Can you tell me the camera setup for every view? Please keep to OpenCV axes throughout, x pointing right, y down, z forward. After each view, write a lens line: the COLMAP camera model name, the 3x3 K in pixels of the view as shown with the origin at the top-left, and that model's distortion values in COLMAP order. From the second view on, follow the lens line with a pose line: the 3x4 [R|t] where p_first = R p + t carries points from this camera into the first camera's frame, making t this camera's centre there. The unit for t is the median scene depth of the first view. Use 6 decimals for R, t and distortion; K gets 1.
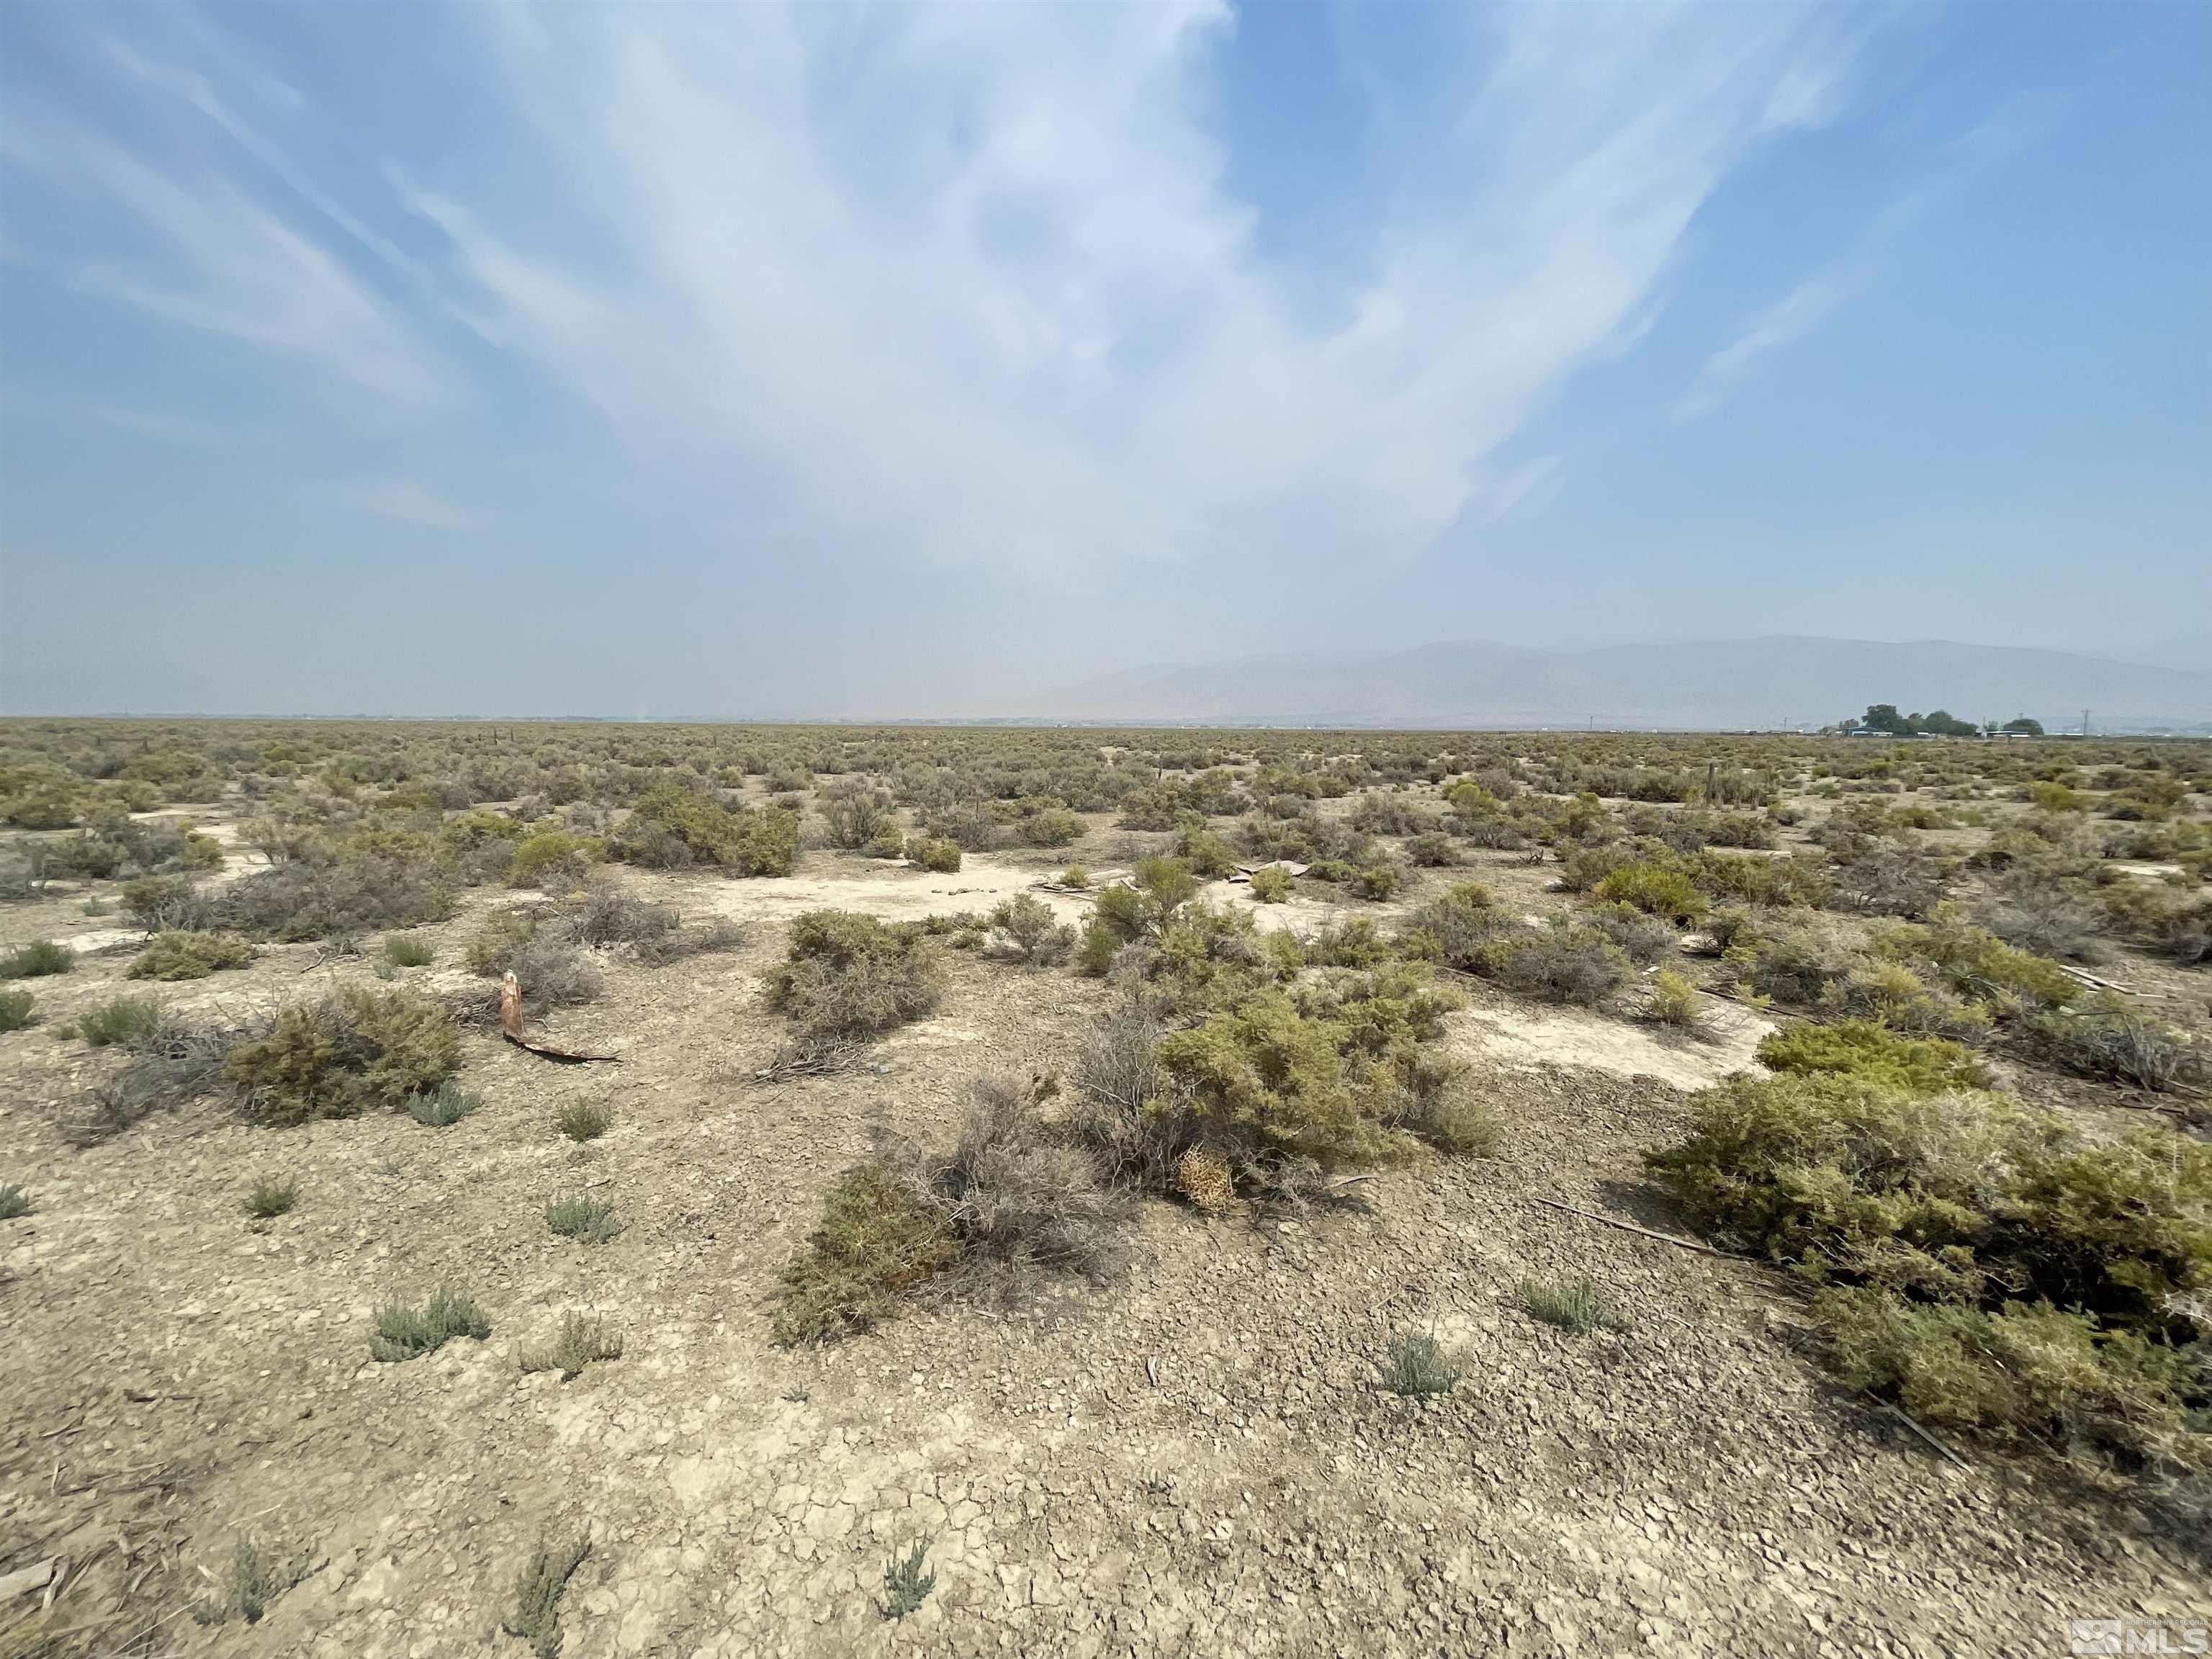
lens RADIAL K [[890.4, 0, 1102.1], [0, 890.4, 833.3], [0, 0, 1]] dist [-0.003722, -0.000178]
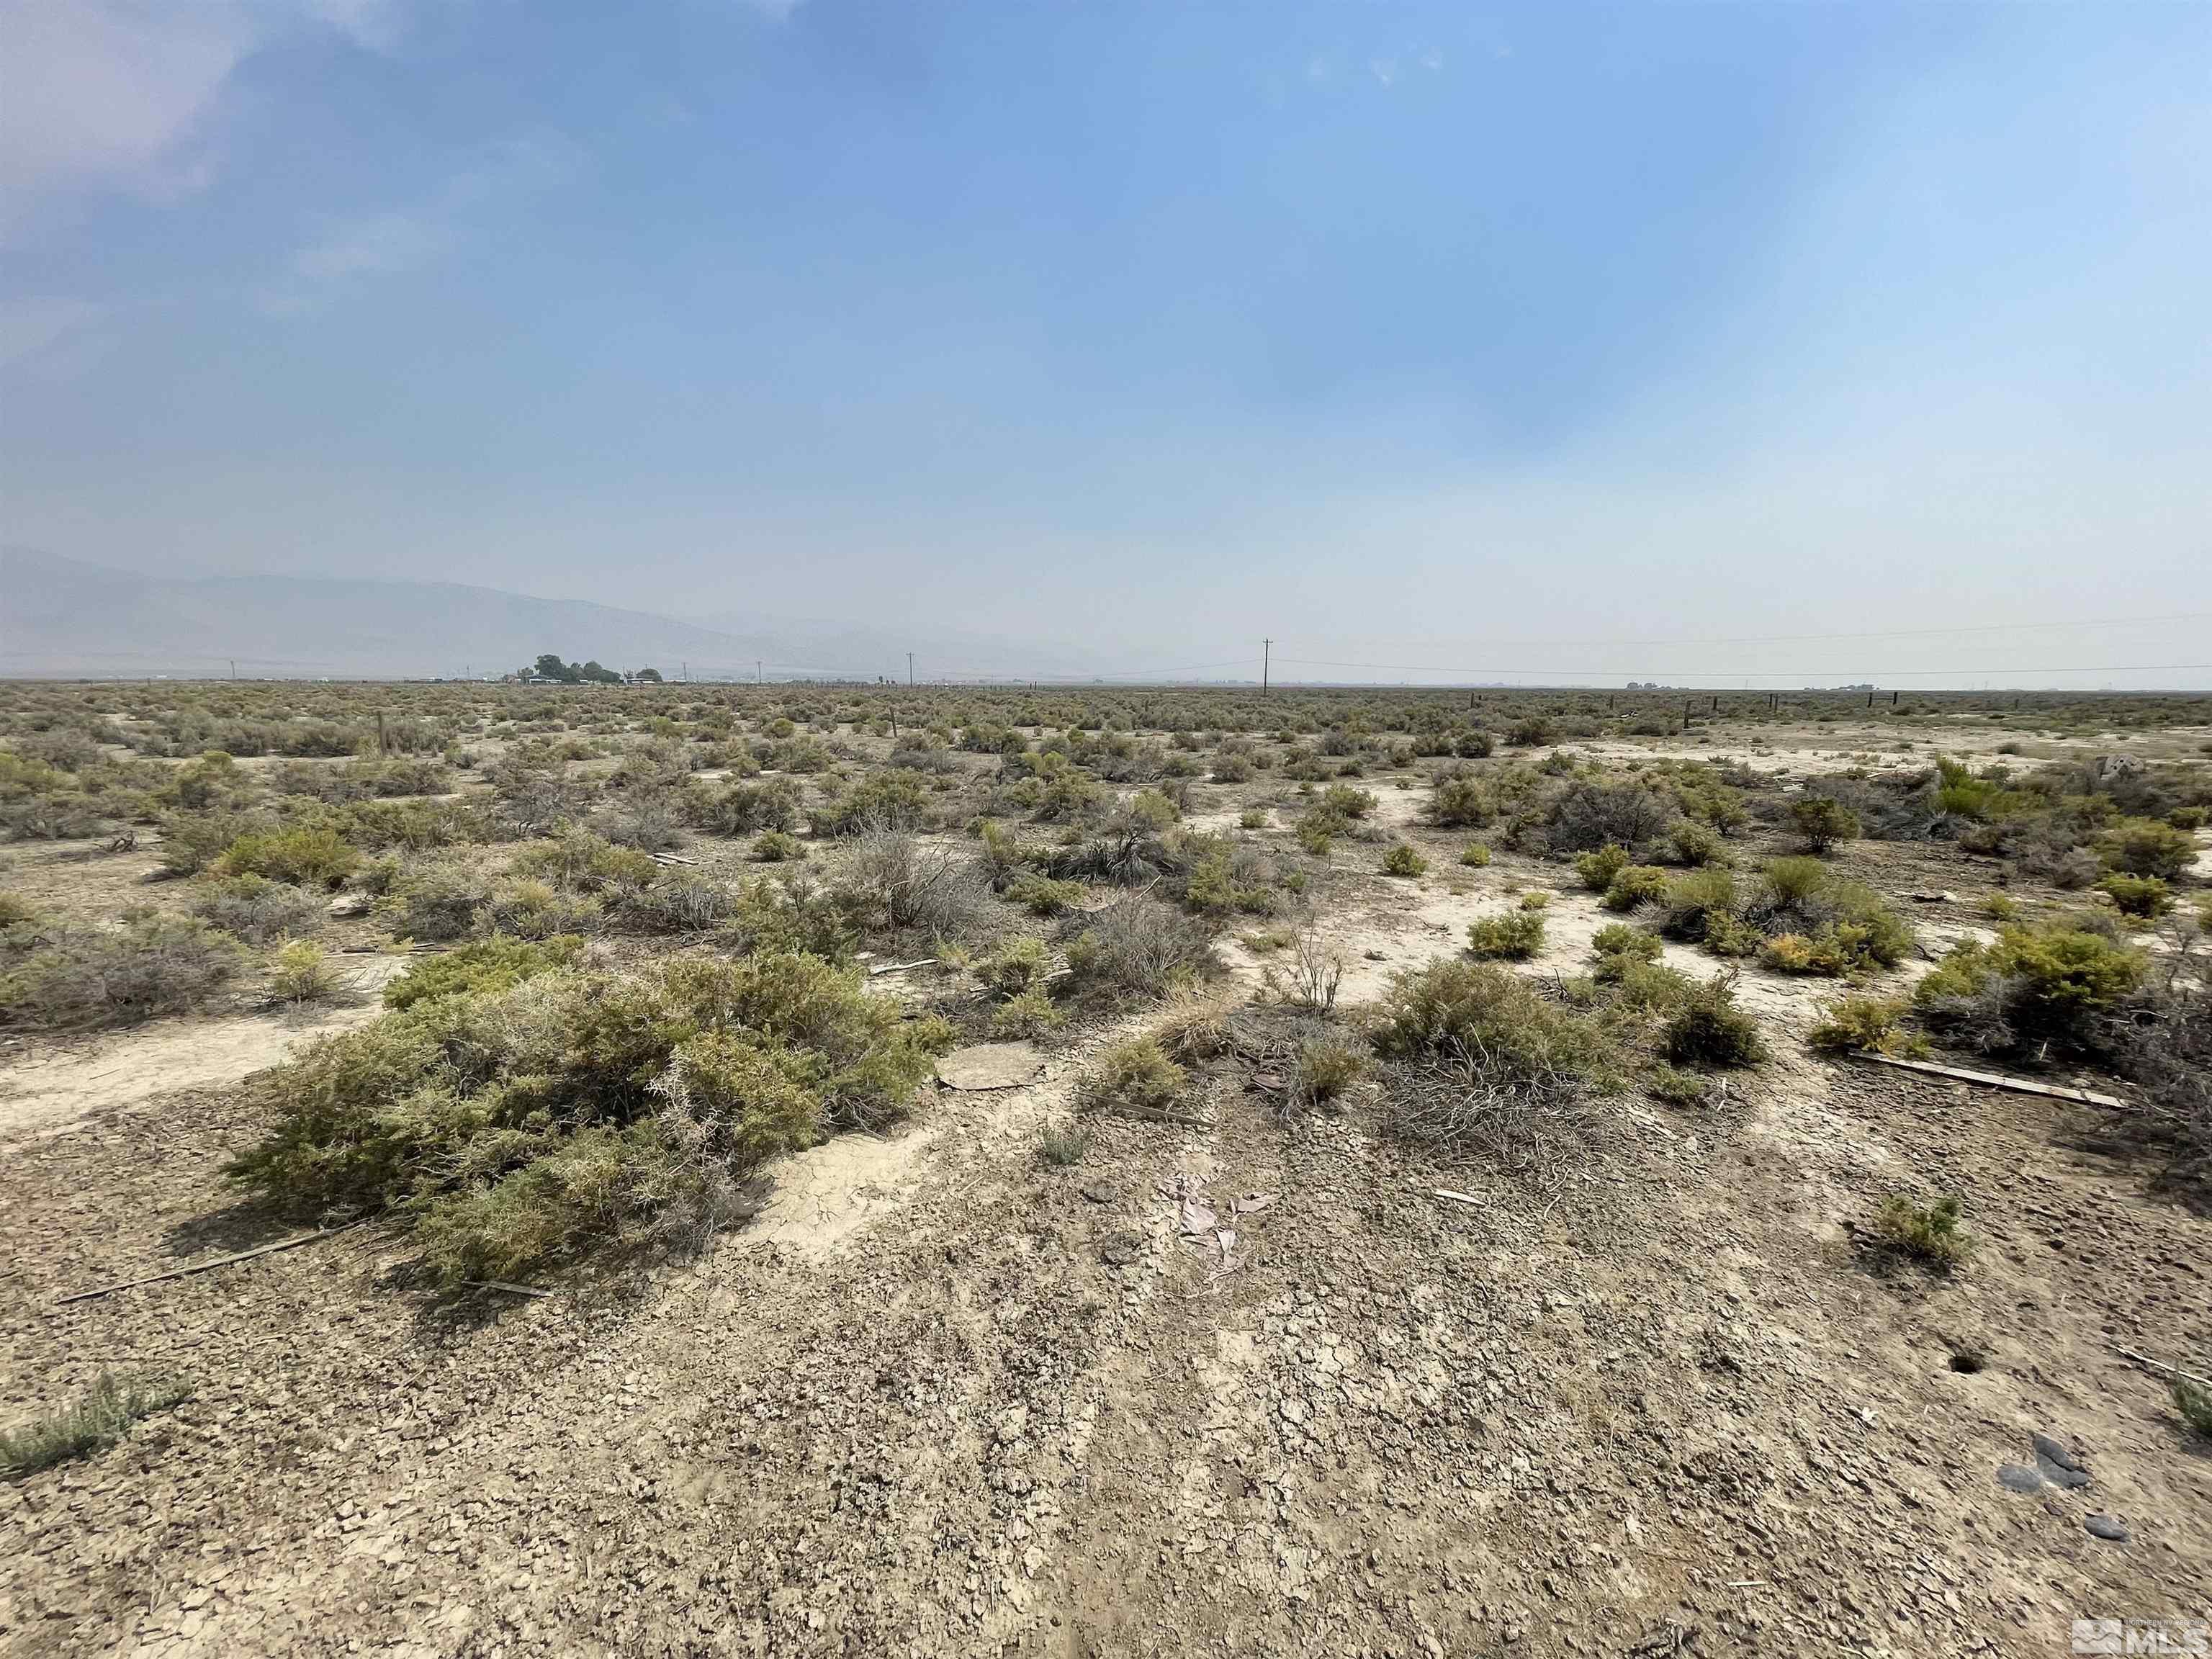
lens RADIAL K [[890.4, 0, 1107.6], [0, 890.4, 821.7], [0, 0, 1]] dist [-0.003722, -0.000178]
pose [[0.297021, -0.150556, 0.942927, 0.039047], [0.108215, 0.986437, 0.123416, 0.009418], [-0.948719, 0.065382, 0.309285, -0.016688]]
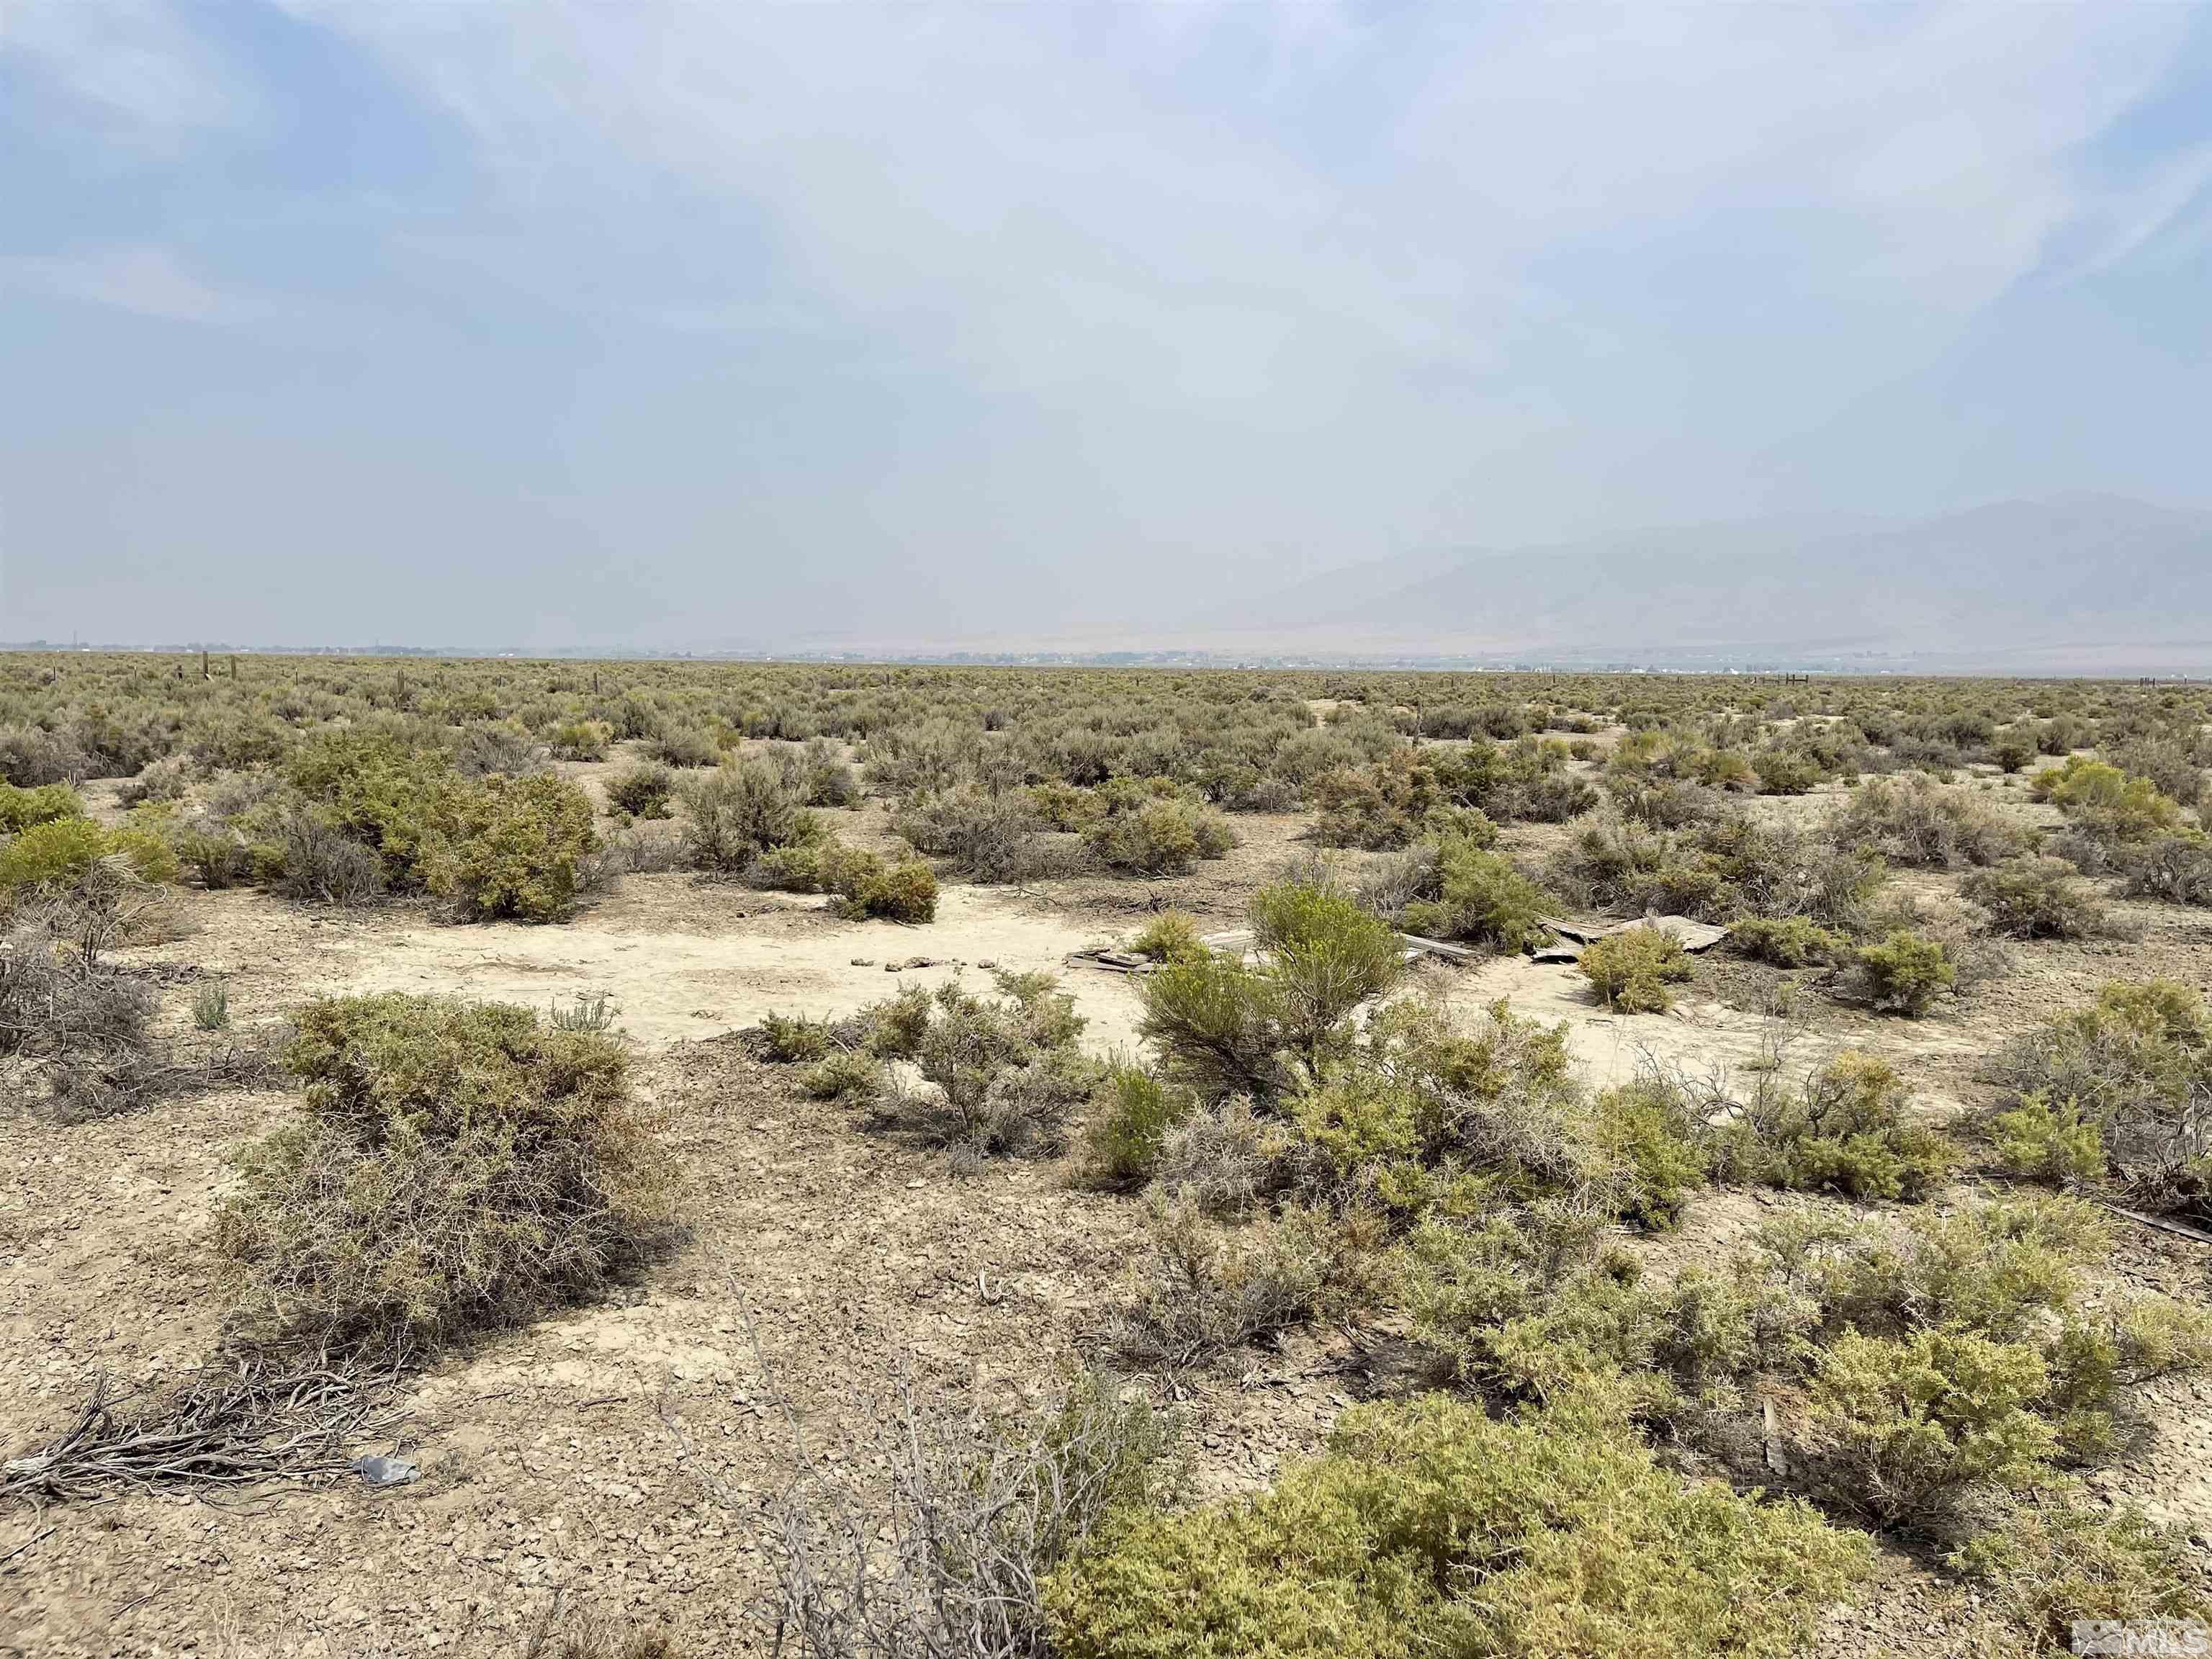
lens RADIAL K [[1621.6, 0, 1113.7], [0, 1621.6, 823.3], [0, 0, 1]] dist [0.023307, -0.012668]
pose [[0.990647, 0.015686, -0.135547, 0.048546], [-0.019848, 0.999370, -0.029414, 0.015511], [0.135001, 0.031829, 0.990334, 0.193916]]
